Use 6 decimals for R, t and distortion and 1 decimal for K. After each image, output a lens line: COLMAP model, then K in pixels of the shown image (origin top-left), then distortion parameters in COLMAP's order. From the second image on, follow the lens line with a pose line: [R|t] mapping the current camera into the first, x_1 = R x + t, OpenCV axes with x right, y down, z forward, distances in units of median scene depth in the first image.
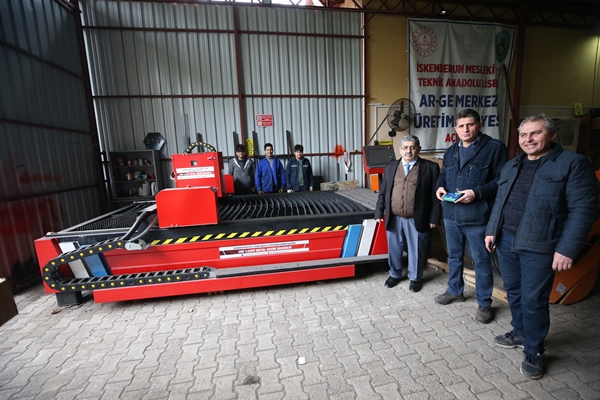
lens RADIAL K [[273.1, 0, 299.4], [0, 273.1, 202.0], [0, 0, 1]] dist [-0.022327, 0.005361]
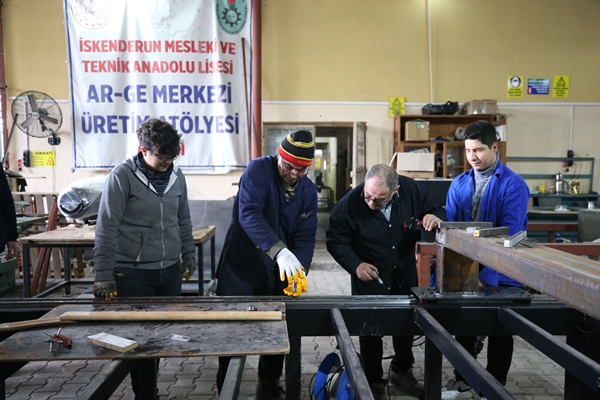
lens RADIAL K [[484.0, 0, 303.8], [0, 484.0, 200.7], [0, 0, 1]] dist [0.037050, -0.004812]
pose [[0.985500, 0.042720, -0.164207, 1.159231], [-0.060940, 0.992328, -0.107572, -0.013850], [0.158352, 0.116019, 0.980543, -0.065013]]
